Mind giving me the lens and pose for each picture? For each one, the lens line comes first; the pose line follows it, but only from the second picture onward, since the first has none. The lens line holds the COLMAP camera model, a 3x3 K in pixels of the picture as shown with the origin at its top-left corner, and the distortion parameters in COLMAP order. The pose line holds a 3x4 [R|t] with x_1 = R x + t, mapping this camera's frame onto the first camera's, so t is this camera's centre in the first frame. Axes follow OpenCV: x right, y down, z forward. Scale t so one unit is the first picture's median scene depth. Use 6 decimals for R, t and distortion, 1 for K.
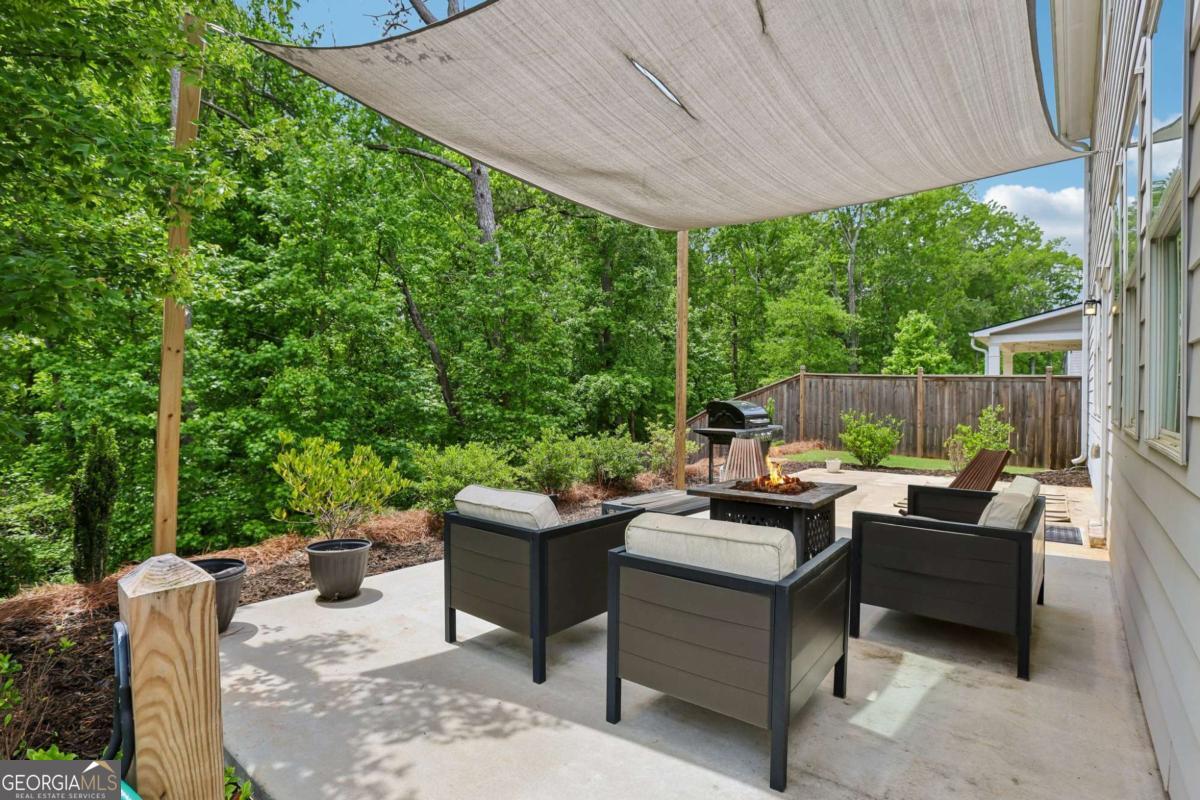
lens RADIAL K [[596.4, 0, 604.9], [0, 596.4, 401.5], [0, 0, 1]] dist [0.001141, 0.000087]
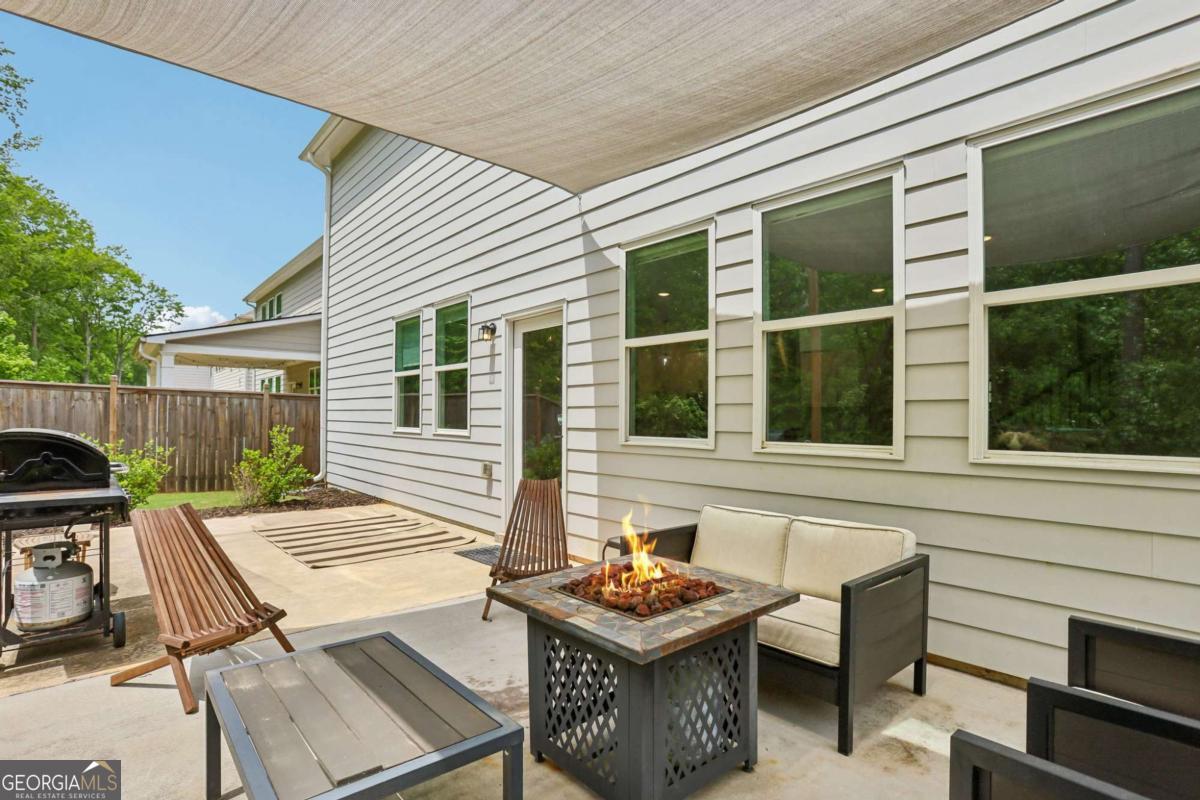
lens RADIAL K [[596.4, 0, 604.6], [0, 596.4, 408.8], [0, 0, 1]] dist [0.001141, 0.000087]
pose [[0.189747, 0.004987, 0.981820, -0.081788], [0.010605, 0.999918, -0.007128, -0.003764], [-0.981776, 0.011765, 0.189679, 0.273165]]
